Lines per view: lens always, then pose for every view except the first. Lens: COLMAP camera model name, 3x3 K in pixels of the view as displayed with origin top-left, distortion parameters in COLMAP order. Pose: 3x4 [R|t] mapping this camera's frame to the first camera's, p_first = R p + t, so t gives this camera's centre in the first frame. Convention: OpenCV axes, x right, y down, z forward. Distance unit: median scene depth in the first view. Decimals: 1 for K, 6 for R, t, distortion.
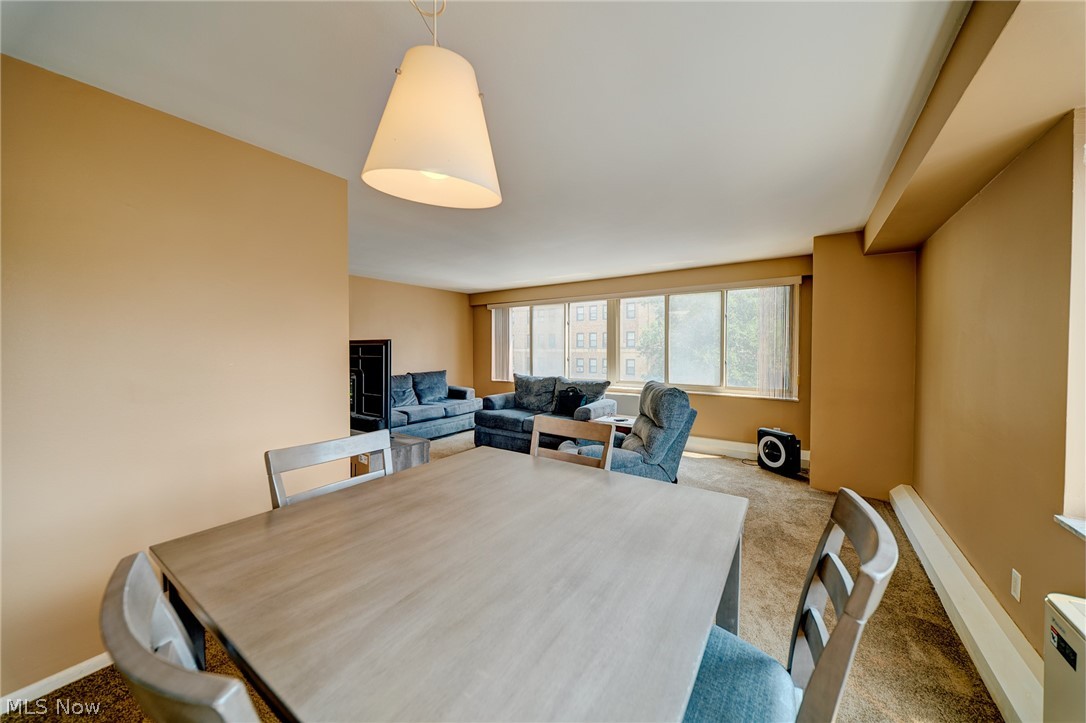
lens RADIAL K [[380.1, 0, 539.4], [0, 380.1, 356.6], [0, 0, 1]] dist [0.000439, 0.000012]
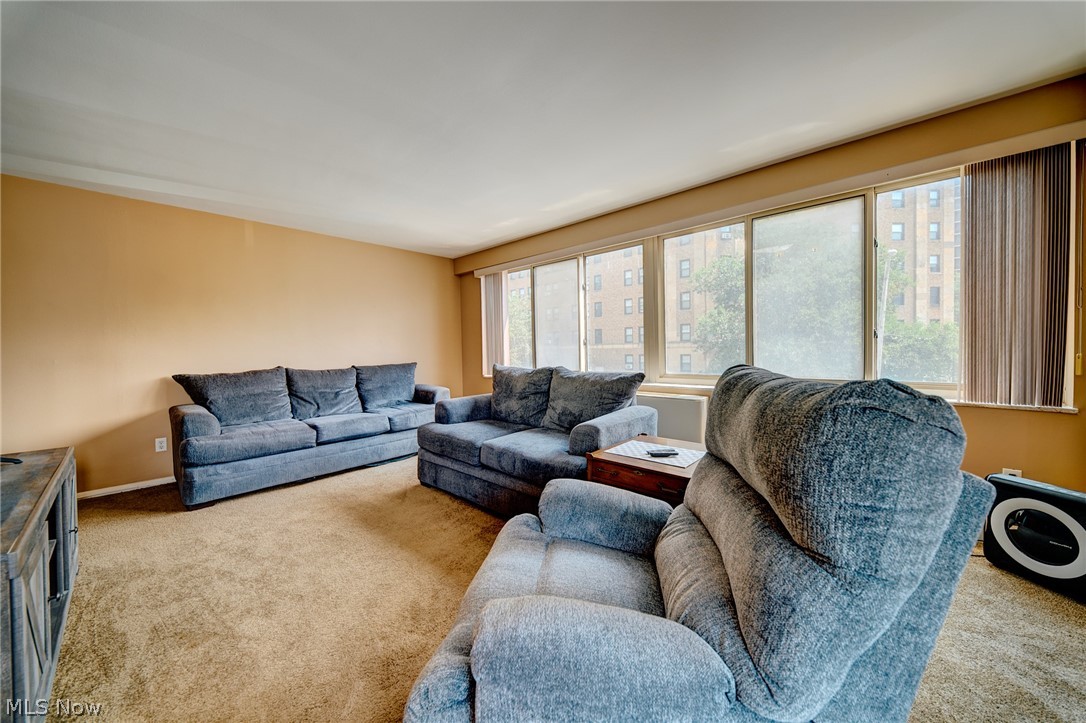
lens RADIAL K [[380.1, 0, 539.4], [0, 380.1, 356.6], [0, 0, 1]] dist [0.000439, 0.000012]
pose [[0.991103, -0.016377, -0.132088, 0.101131], [0.016693, 0.999860, 0.001288, 0.035029], [0.132048, -0.003481, 0.991237, 0.406233]]
